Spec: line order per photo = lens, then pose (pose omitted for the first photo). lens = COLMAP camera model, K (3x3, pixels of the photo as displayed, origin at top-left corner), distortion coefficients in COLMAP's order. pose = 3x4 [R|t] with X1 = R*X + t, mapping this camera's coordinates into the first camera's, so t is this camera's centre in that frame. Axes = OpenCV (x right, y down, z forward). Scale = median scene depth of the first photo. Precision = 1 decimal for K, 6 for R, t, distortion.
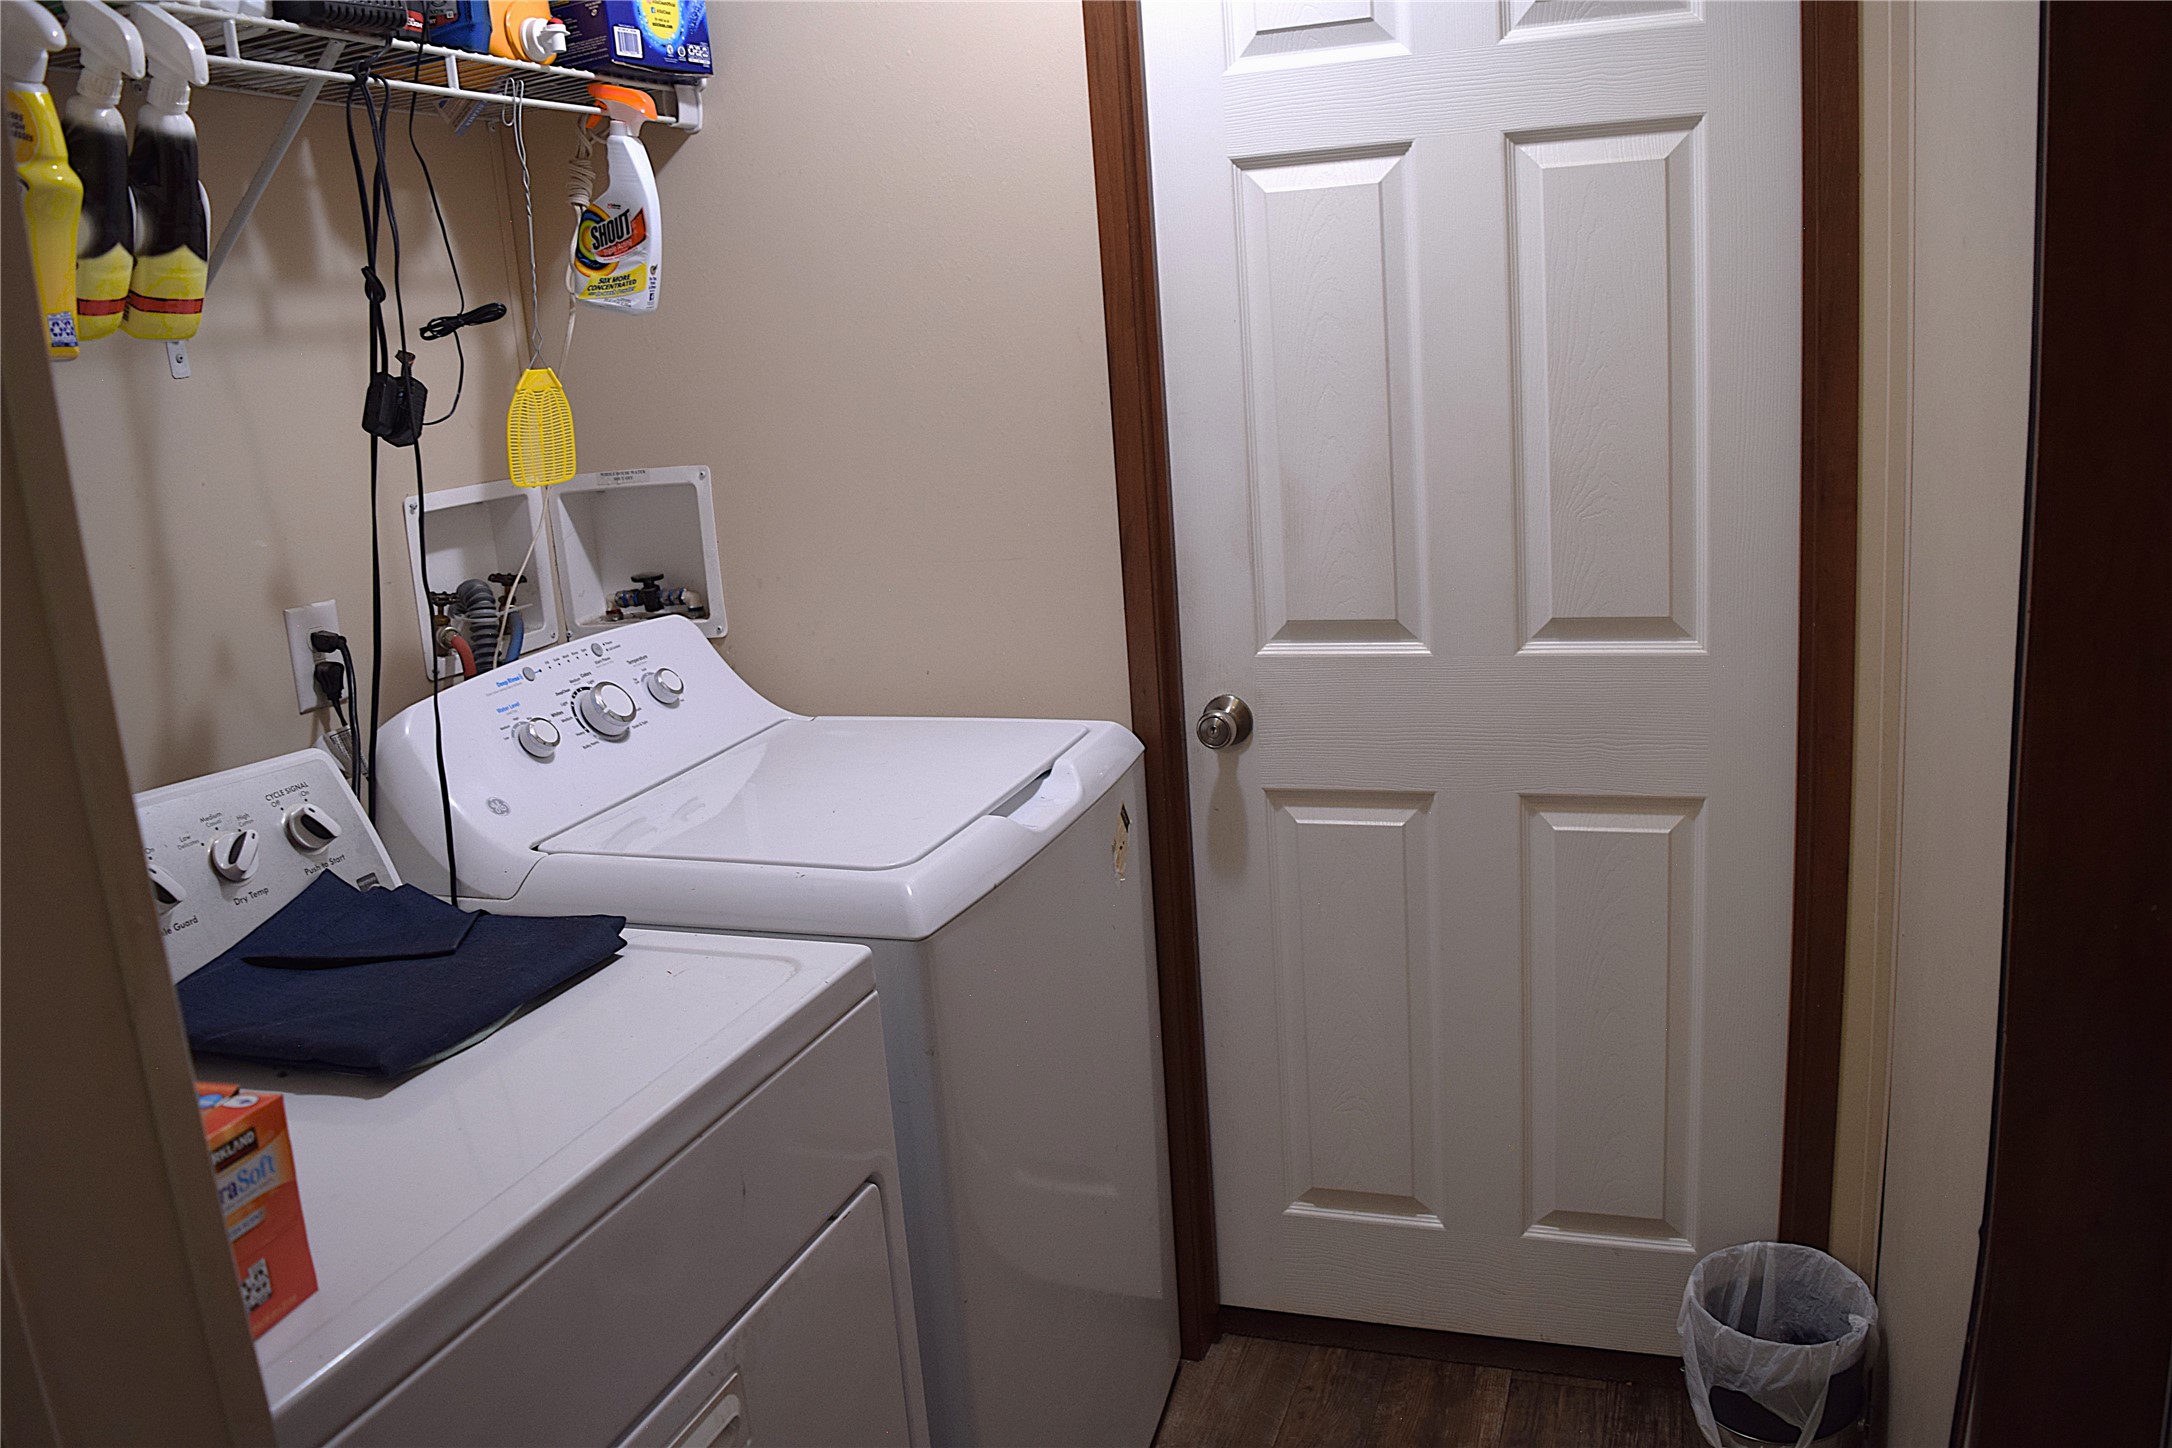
lens RADIAL K [[1681.7, 0, 1084.1], [0, 1681.7, 703.6], [0, 0, 1]] dist [-0.104905, 0.031548]
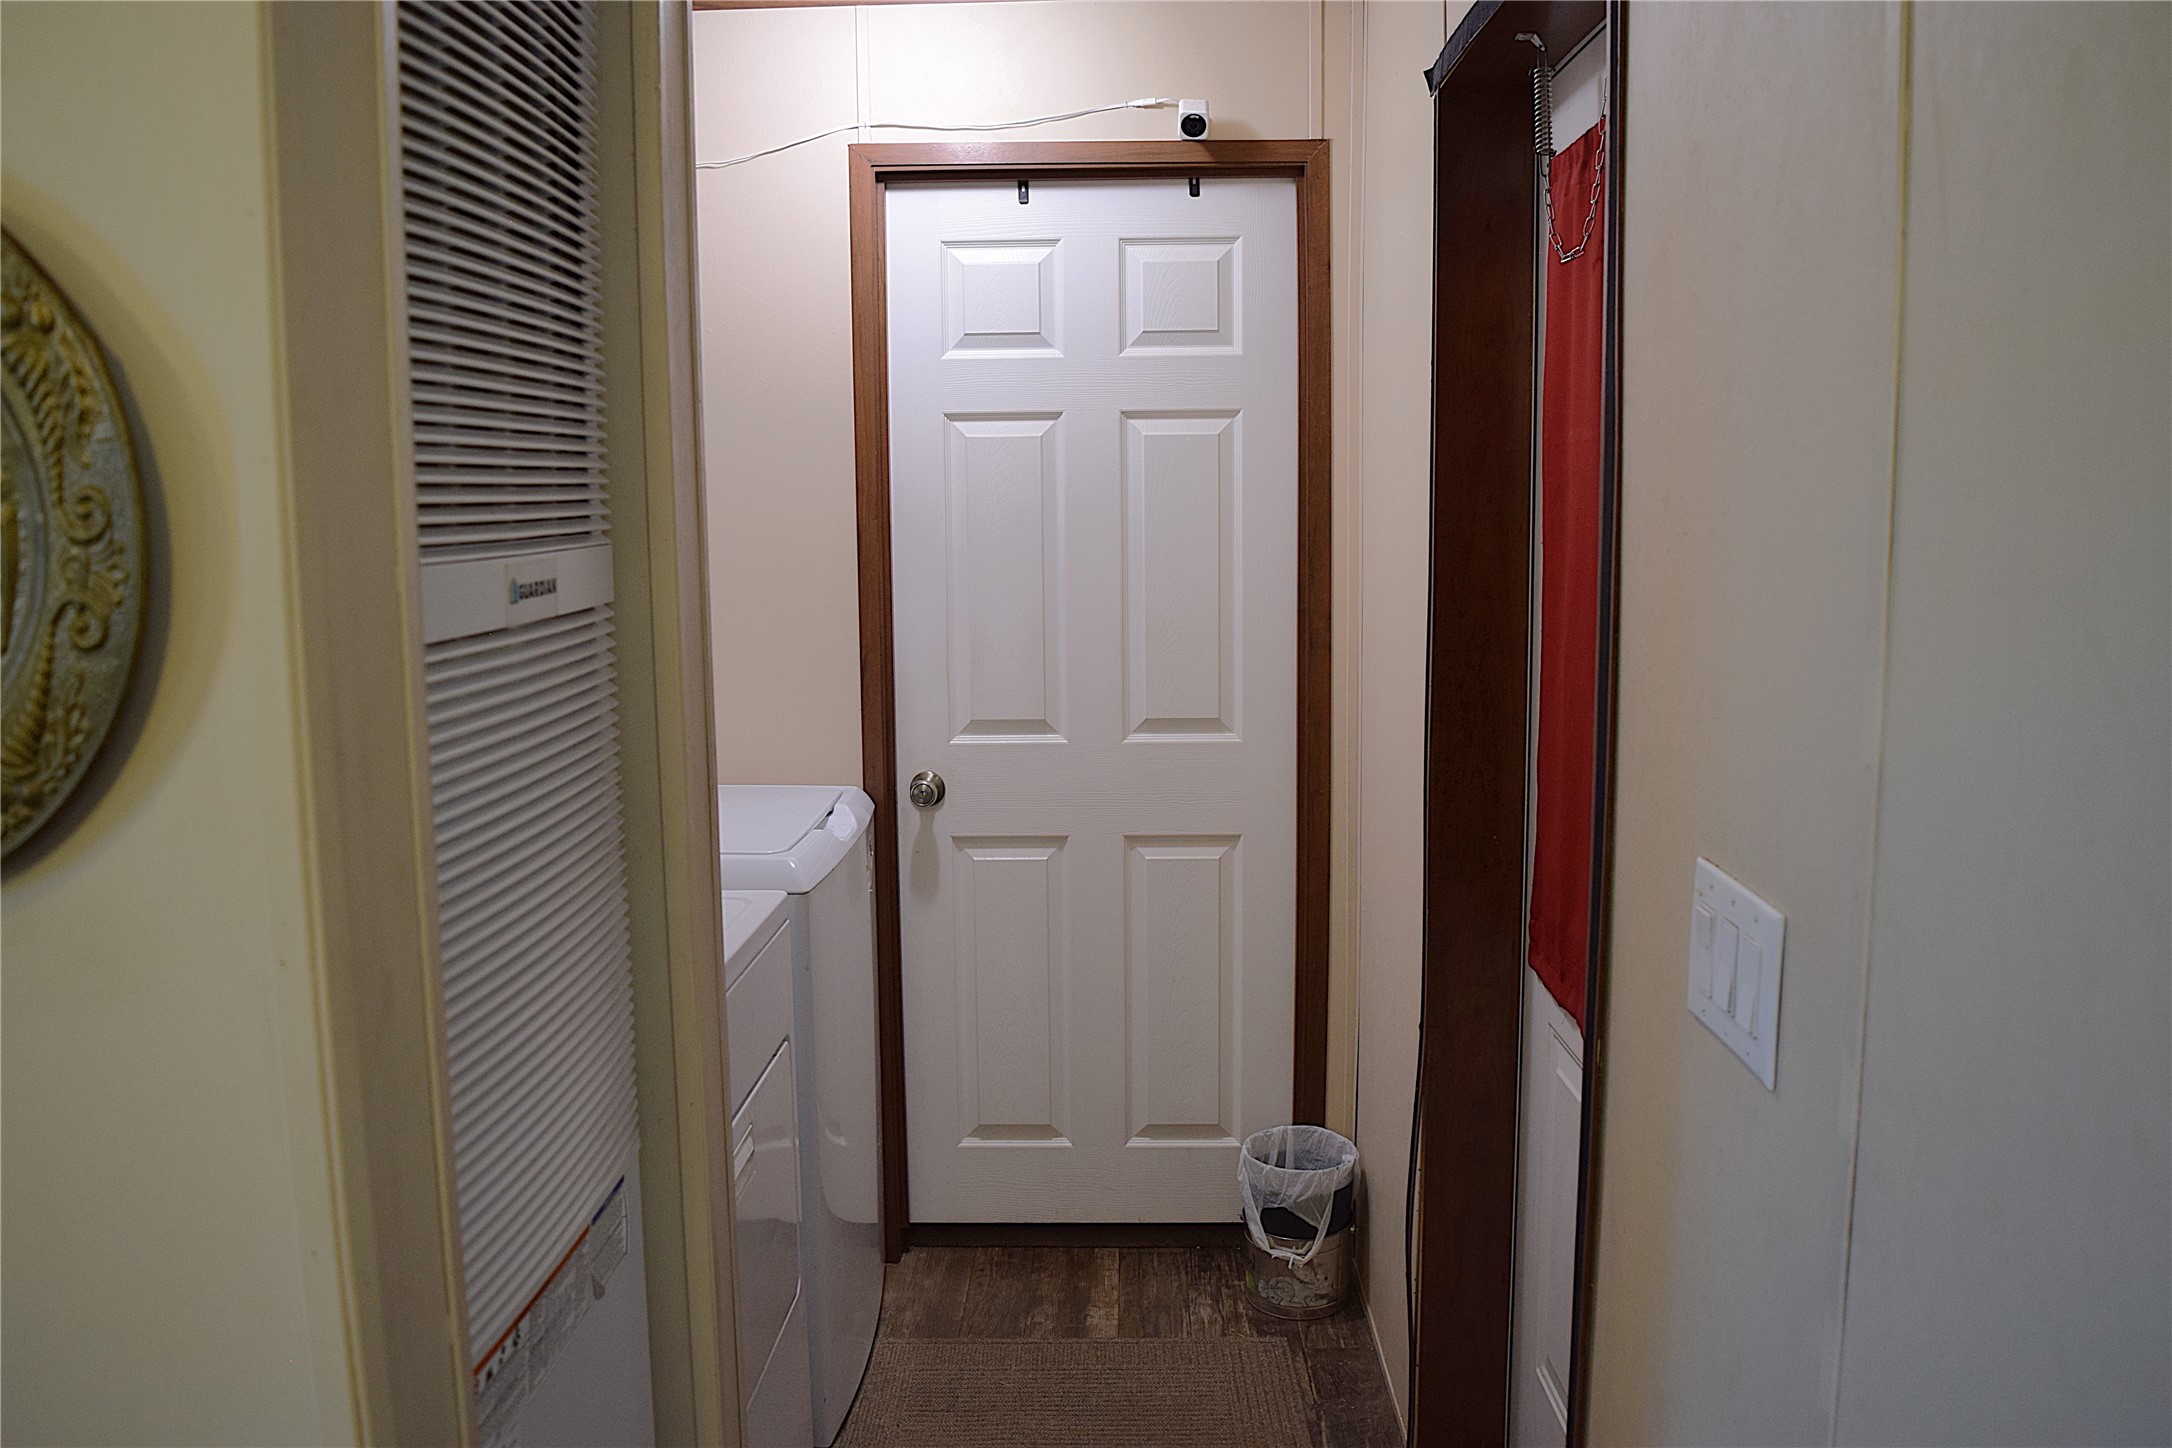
lens RADIAL K [[1681.7, 0, 1084.1], [0, 1681.7, 703.6], [0, 0, 1]] dist [-0.104905, 0.031548]
pose [[0.947495, 0.025805, 0.318727, -0.267523], [0.010182, 0.993798, -0.110731, 0.105360], [-0.319607, 0.108163, 0.941356, -0.446728]]
